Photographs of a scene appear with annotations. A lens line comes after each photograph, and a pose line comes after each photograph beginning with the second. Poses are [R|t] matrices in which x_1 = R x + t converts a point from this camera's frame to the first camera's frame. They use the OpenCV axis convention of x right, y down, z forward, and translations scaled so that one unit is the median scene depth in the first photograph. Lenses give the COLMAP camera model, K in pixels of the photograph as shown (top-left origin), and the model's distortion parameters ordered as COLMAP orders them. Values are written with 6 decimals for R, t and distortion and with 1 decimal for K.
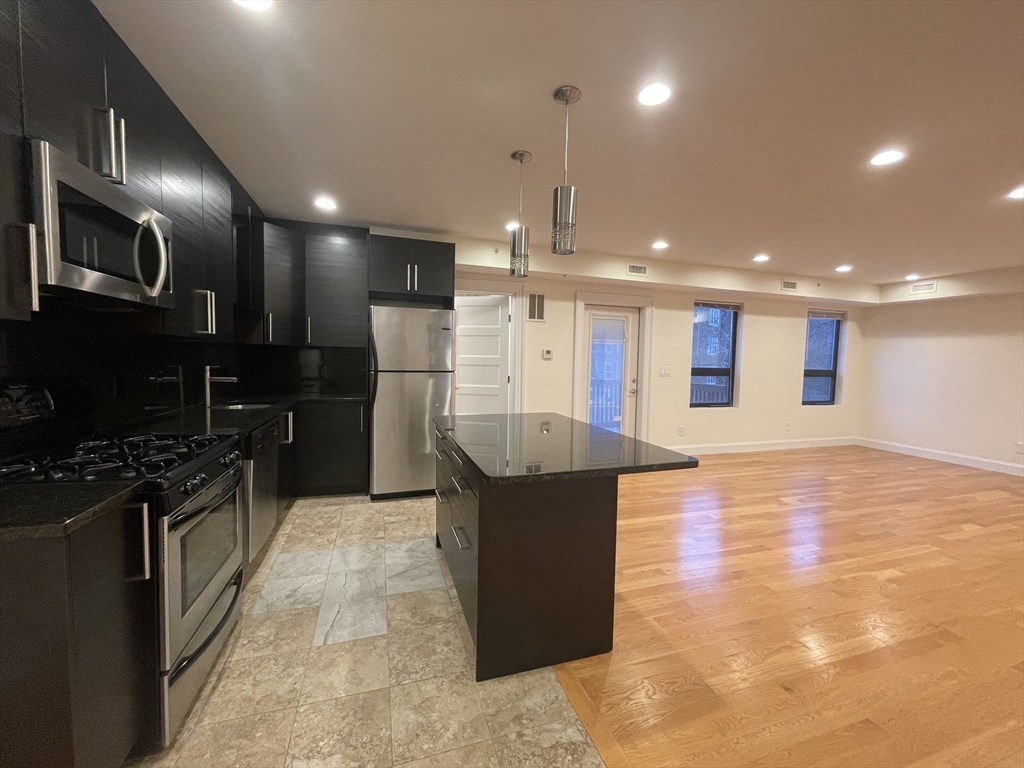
lens RADIAL K [[414.9, 0, 512.3], [0, 414.9, 383.4], [0, 0, 1]] dist [-0.004894, 0.000301]
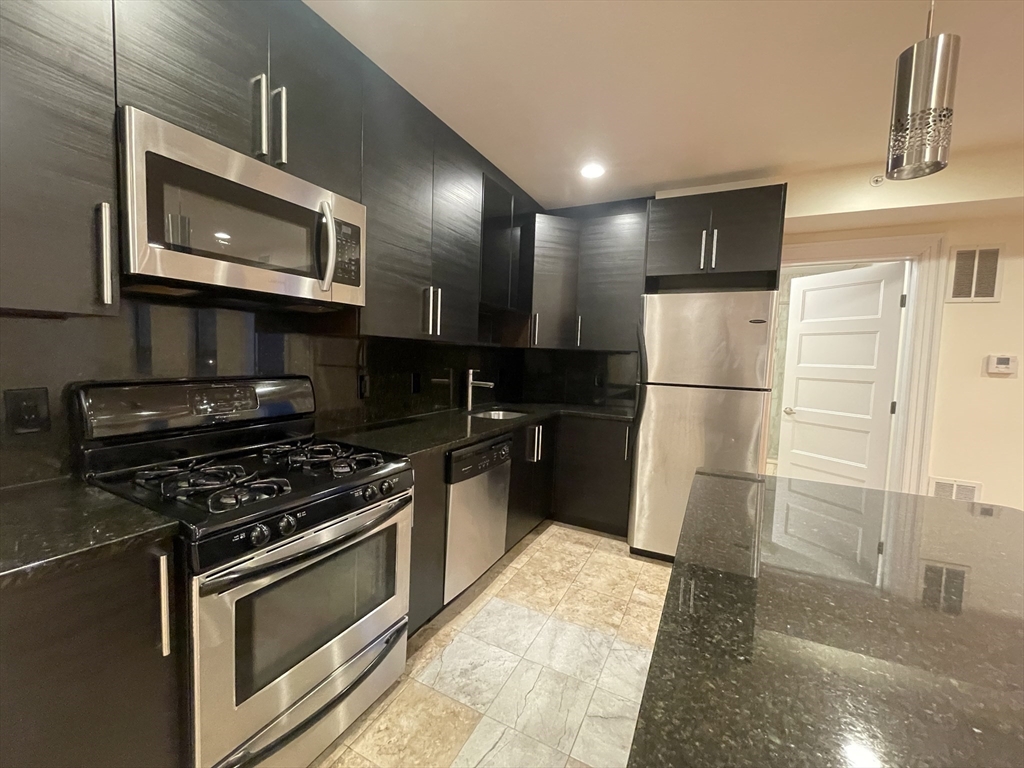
lens RADIAL K [[414.9, 0, 512.0], [0, 414.9, 383.8], [0, 0, 1]] dist [-0.004894, 0.000301]
pose [[0.711222, 0.053817, -0.700905, 0.022642], [-0.062822, 0.997942, 0.012877, -0.025677], [0.700155, 0.034874, 0.713139, 0.343763]]
